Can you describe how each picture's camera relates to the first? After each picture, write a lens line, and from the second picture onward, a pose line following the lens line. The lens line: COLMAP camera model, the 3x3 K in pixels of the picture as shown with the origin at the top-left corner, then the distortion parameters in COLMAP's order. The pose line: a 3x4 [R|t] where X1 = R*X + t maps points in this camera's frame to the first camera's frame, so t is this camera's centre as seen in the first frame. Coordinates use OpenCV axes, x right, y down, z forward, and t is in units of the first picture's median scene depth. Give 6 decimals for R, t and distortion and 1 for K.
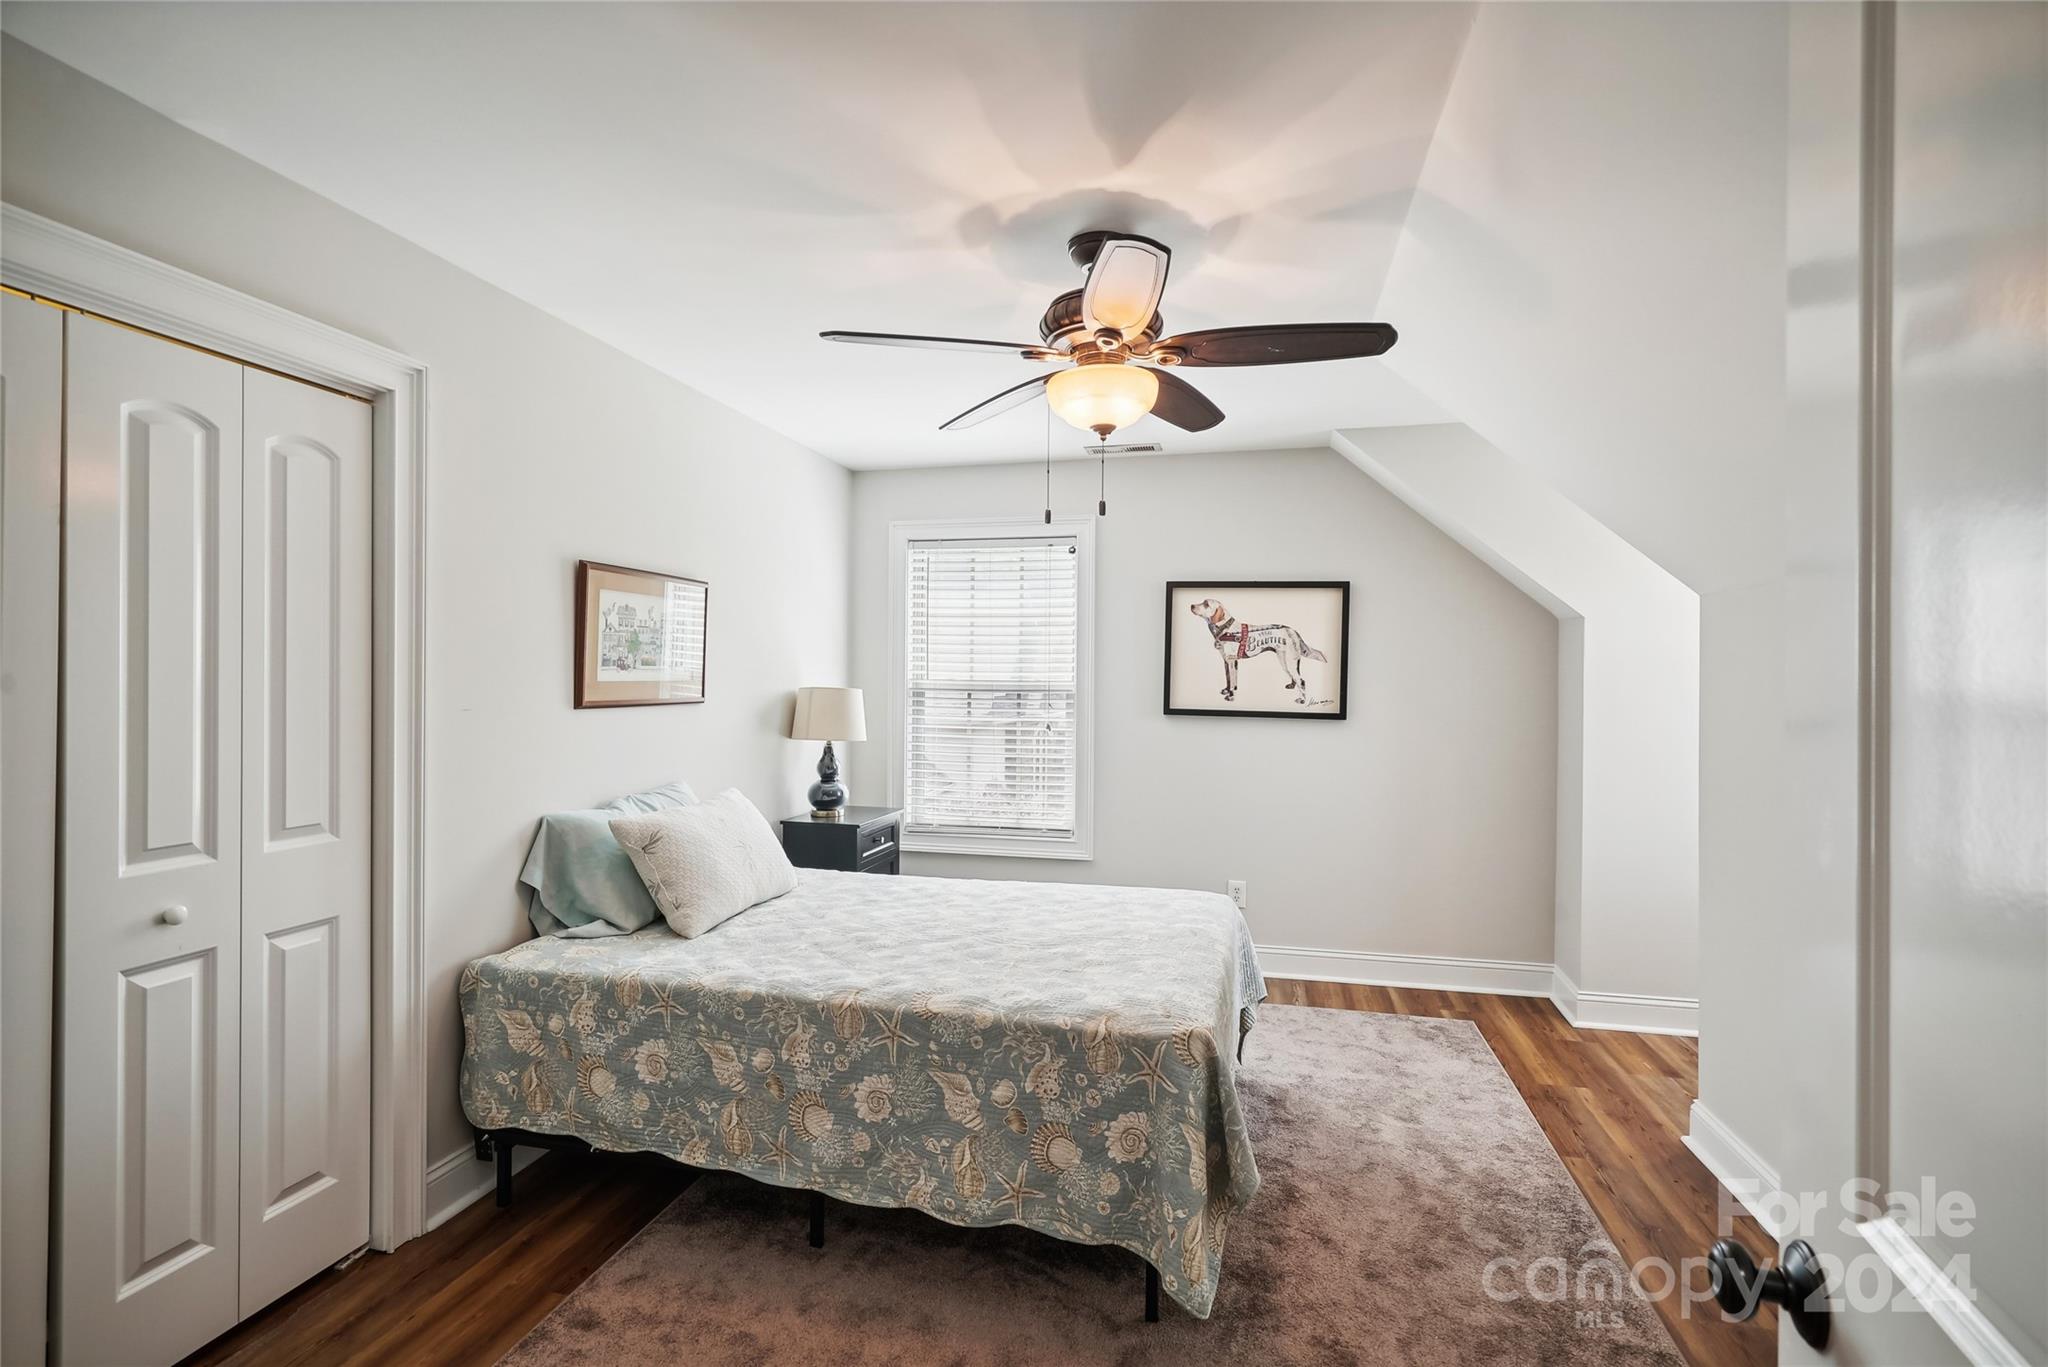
lens RADIAL K [[934.5, 0, 1024.0], [0, 934.5, 683.5], [0, 0, 1]] dist [-0.000090, -0.000086]
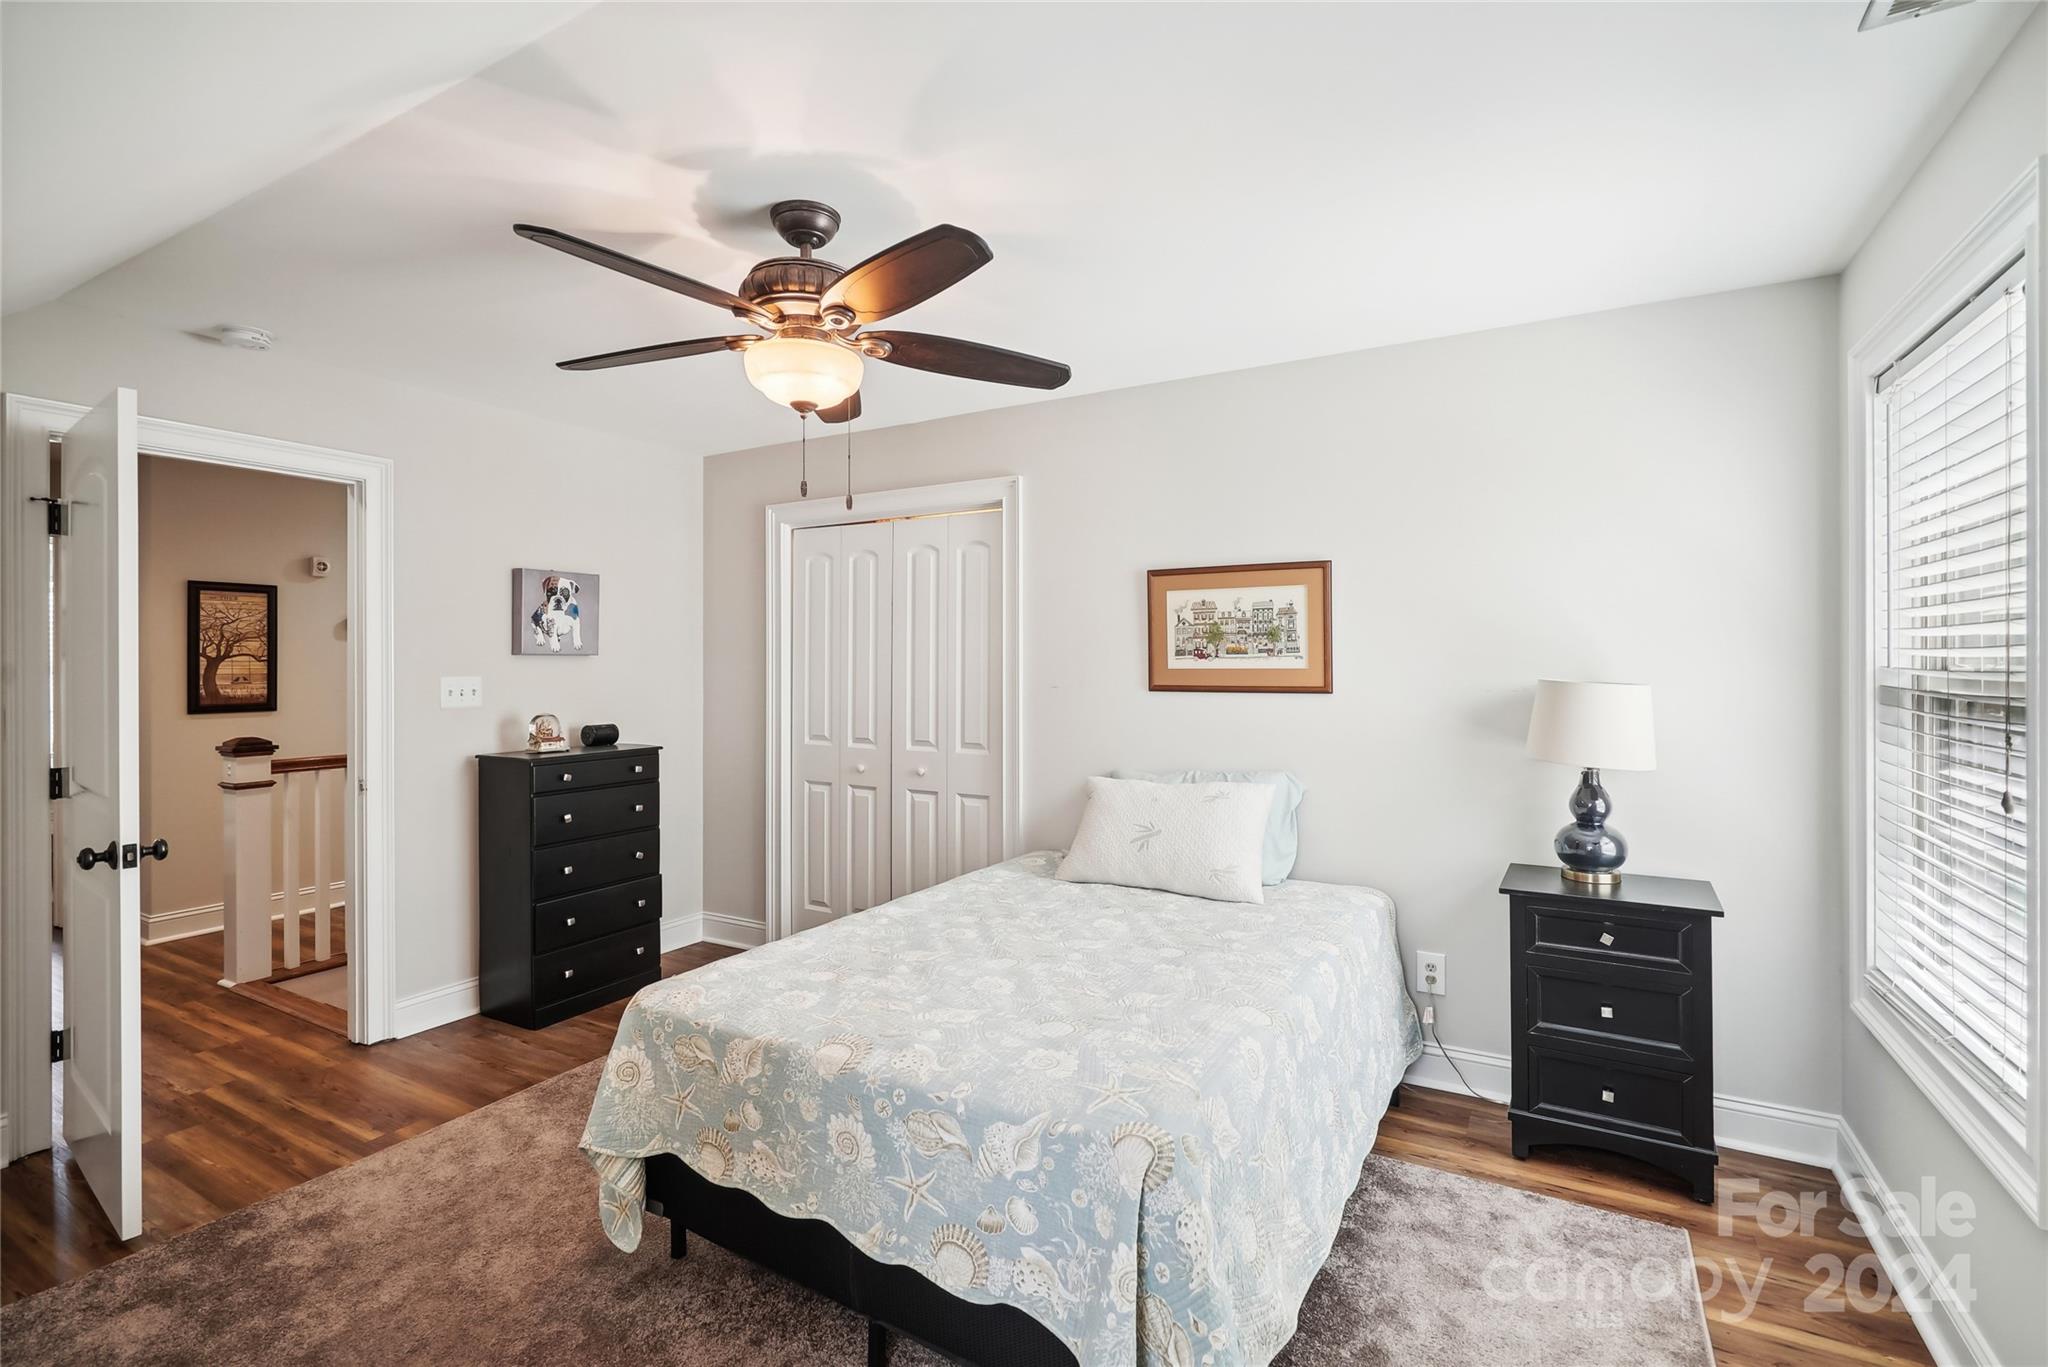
lens RADIAL K [[948.2, 0, 1036.0], [0, 948.2, 665.8], [0, 0, 1]] dist [0.000006, -0.000181]
pose [[-0.283990, -0.003525, -0.958821, 0.763417], [-0.005553, 0.999983, -0.002032, -0.003044], [0.958811, 0.004747, -0.284004, 1.211518]]
